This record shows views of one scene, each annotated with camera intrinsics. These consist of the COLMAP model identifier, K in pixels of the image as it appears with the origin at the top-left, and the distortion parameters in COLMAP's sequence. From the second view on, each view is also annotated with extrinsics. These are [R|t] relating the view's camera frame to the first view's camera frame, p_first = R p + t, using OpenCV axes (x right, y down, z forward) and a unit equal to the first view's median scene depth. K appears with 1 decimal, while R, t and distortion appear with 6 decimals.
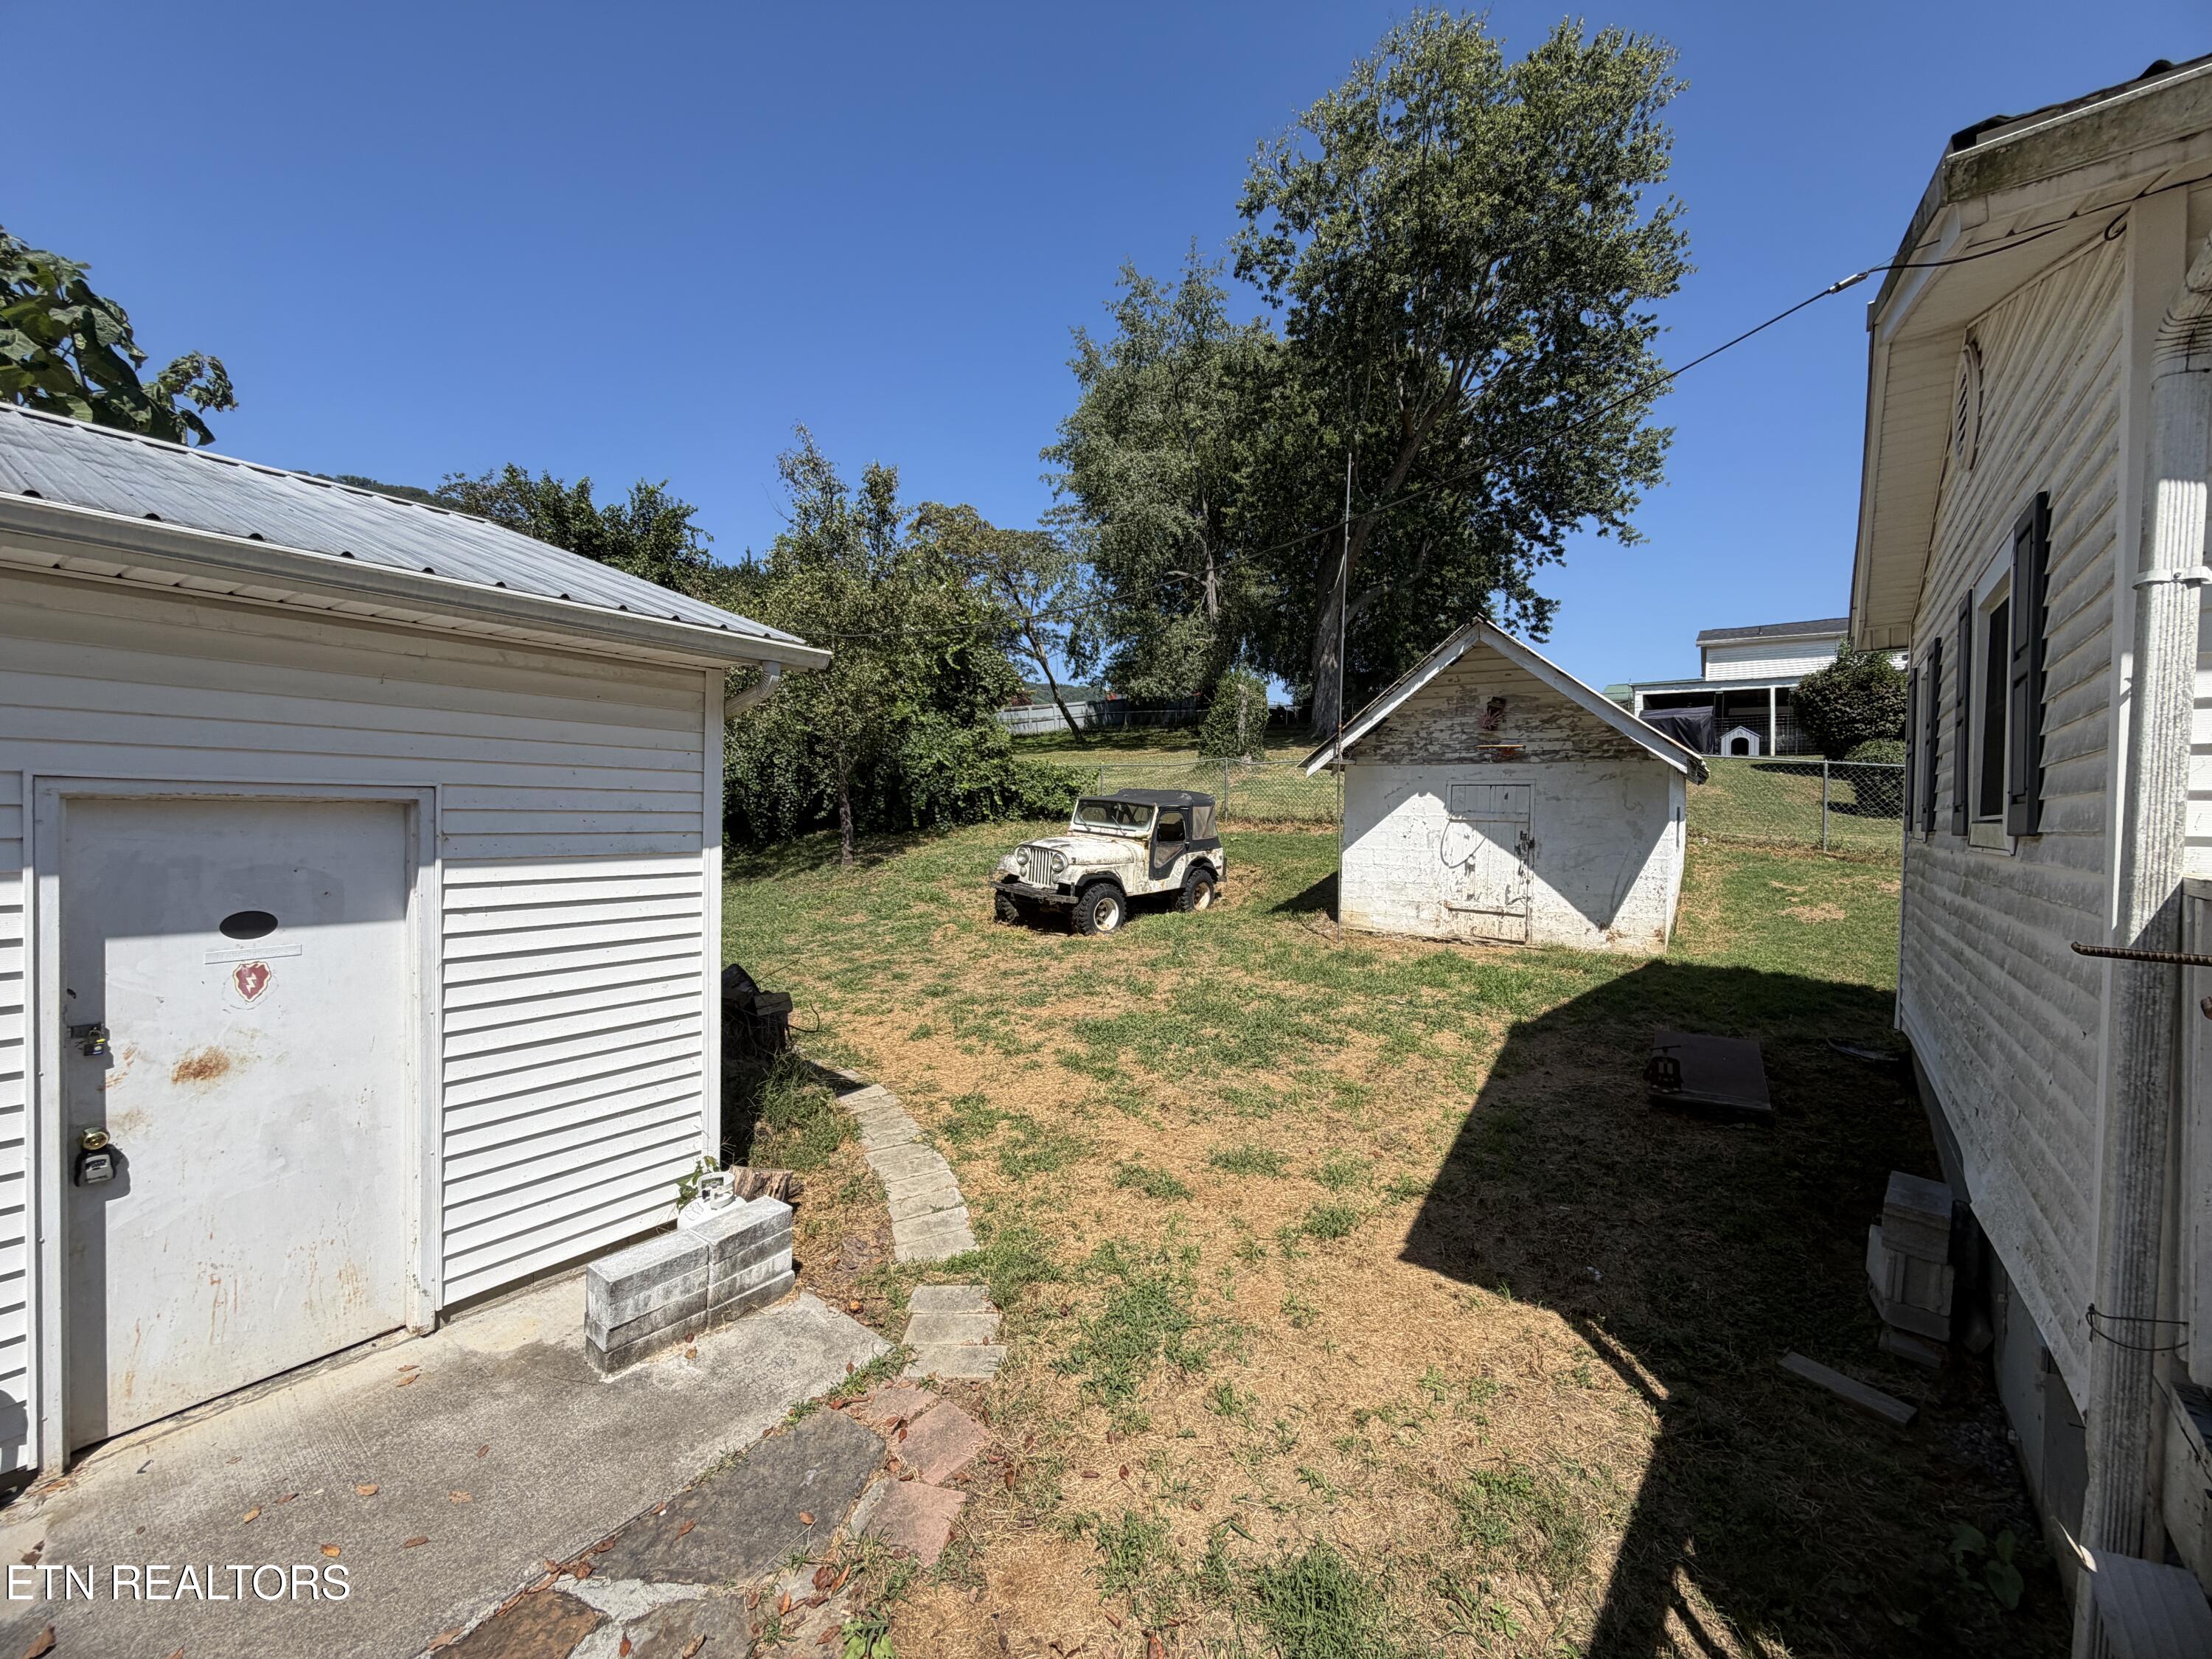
lens RADIAL K [[886.5, 0, 1107.8], [0, 886.5, 835.6], [0, 0, 1]] dist [0.004481, -0.000514]
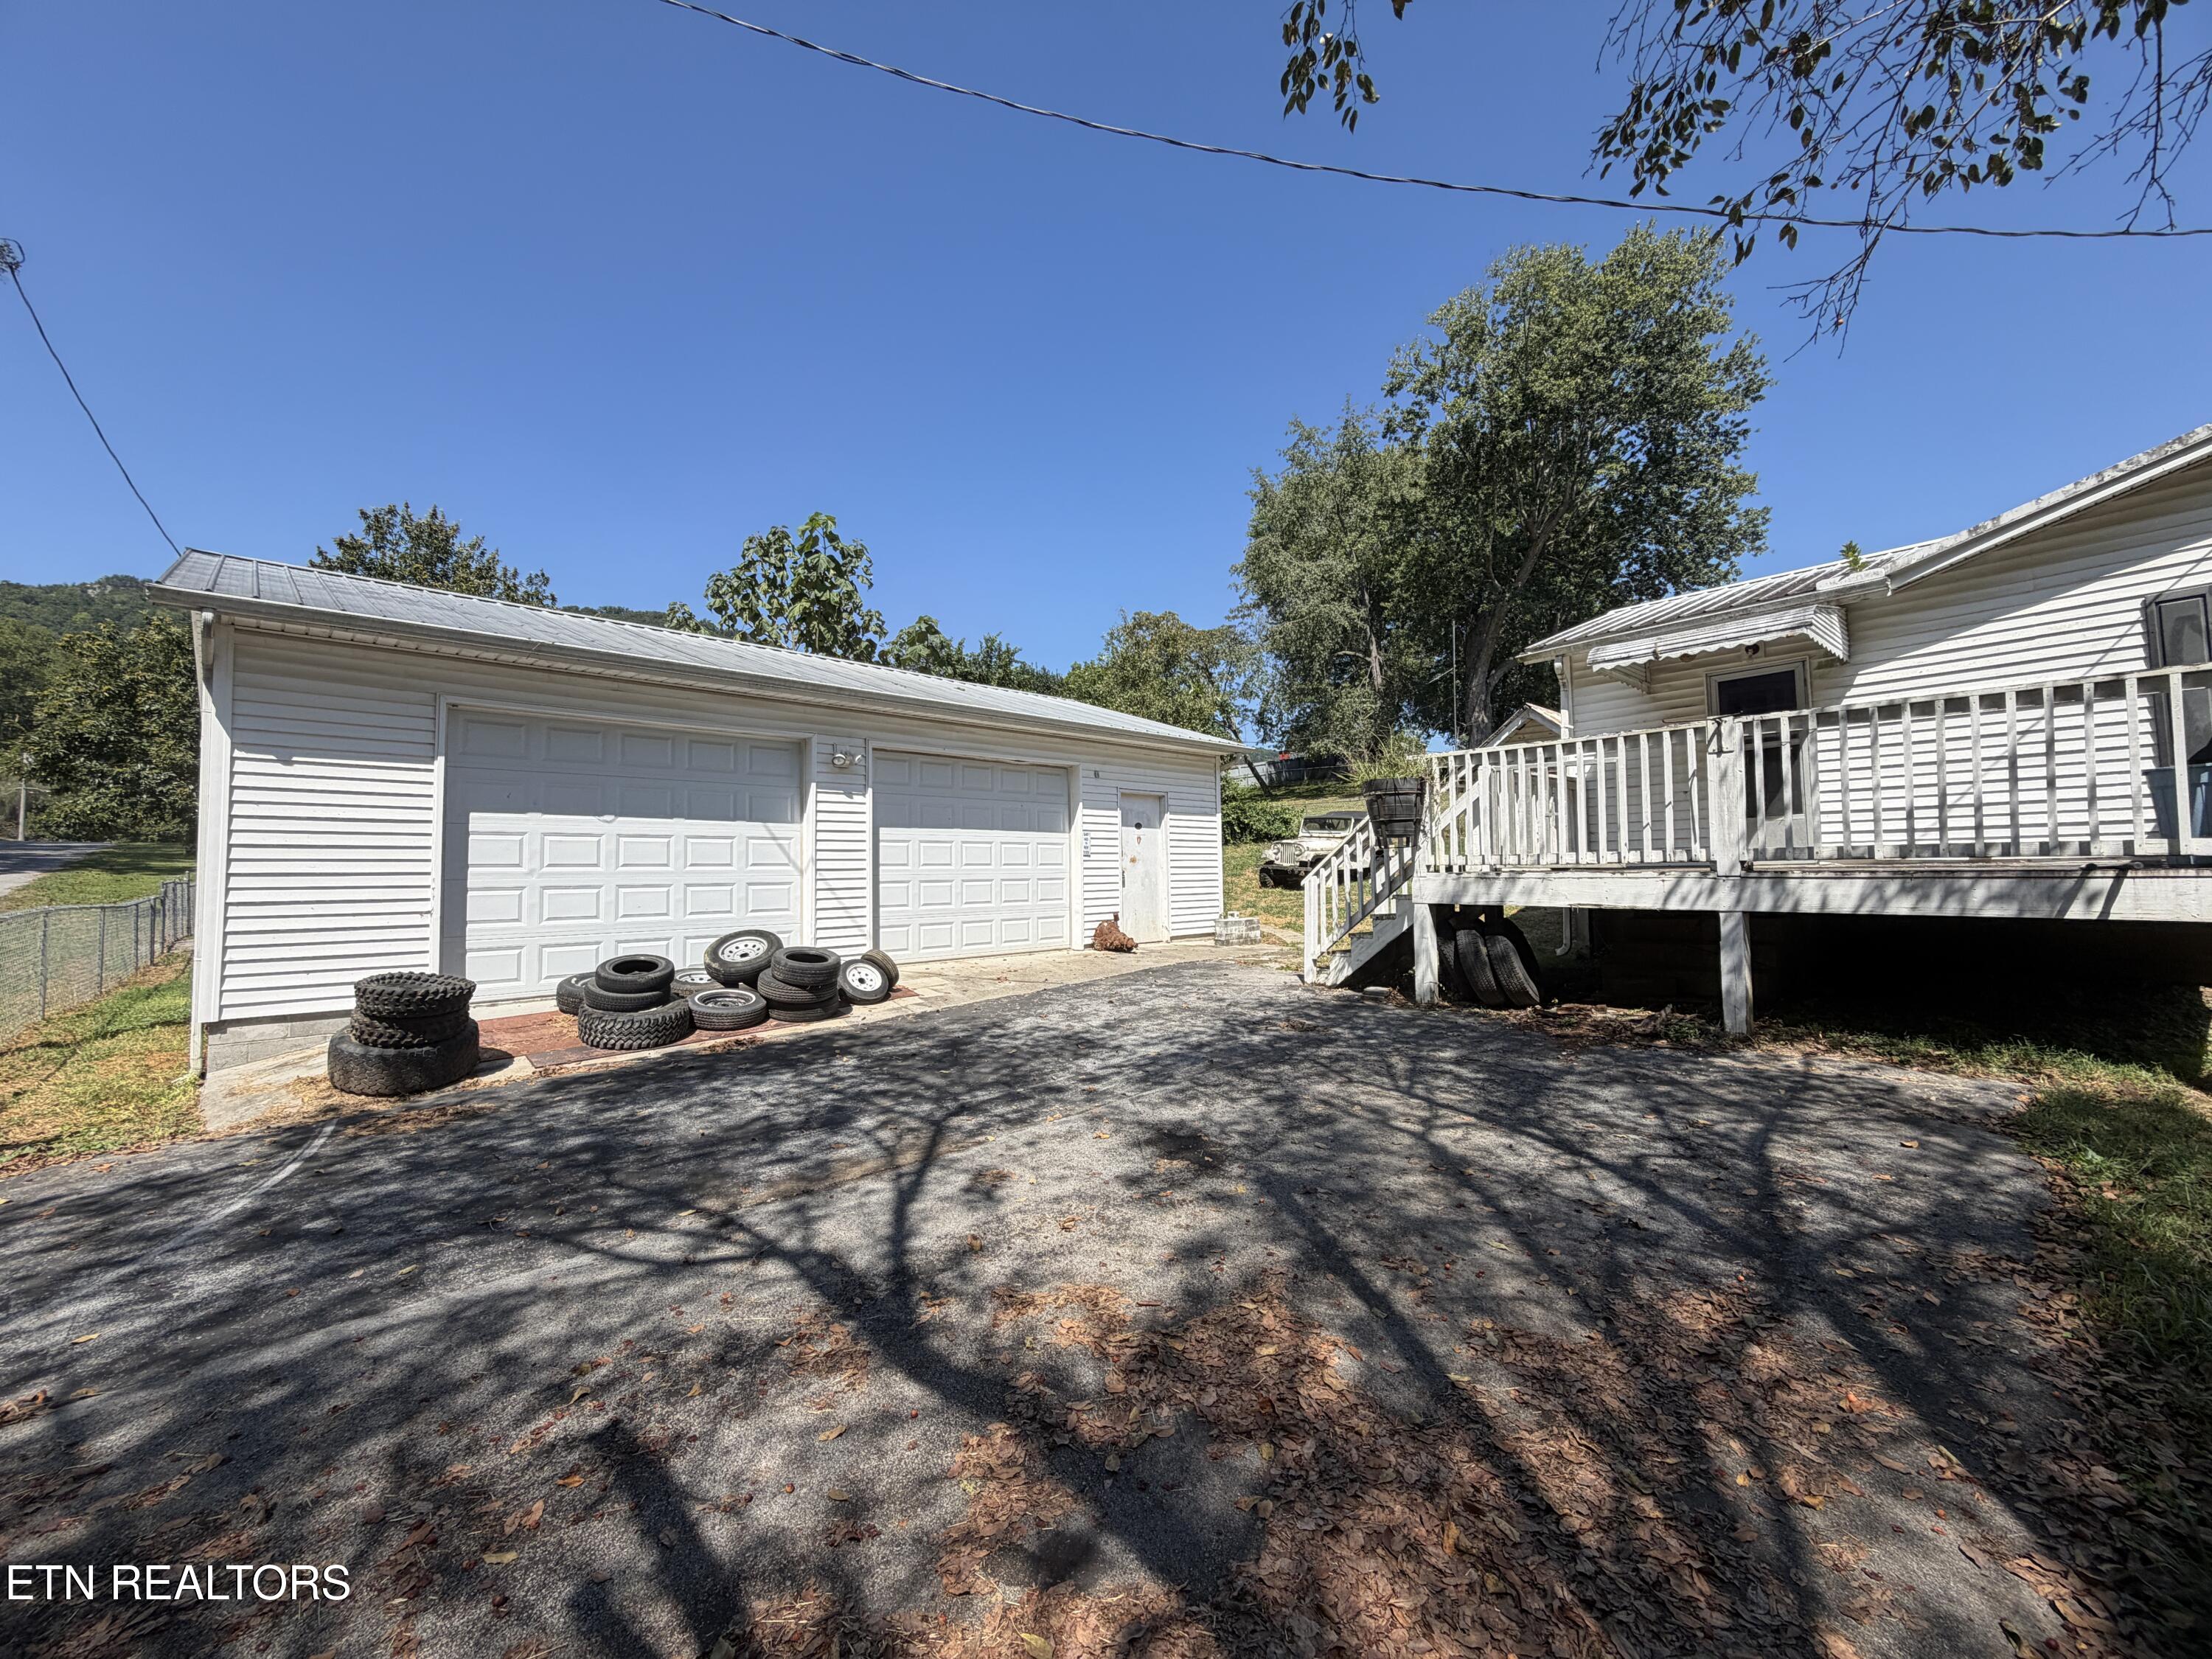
lens RADIAL K [[886.5, 0, 1103.8], [0, 886.5, 834.4], [0, 0, 1]] dist [0.004481, -0.000514]
pose [[0.981722, -0.040418, -0.185980, -0.034885], [0.026793, 0.996808, -0.075200, 0.039878], [0.188426, 0.068842, 0.979672, -0.269580]]
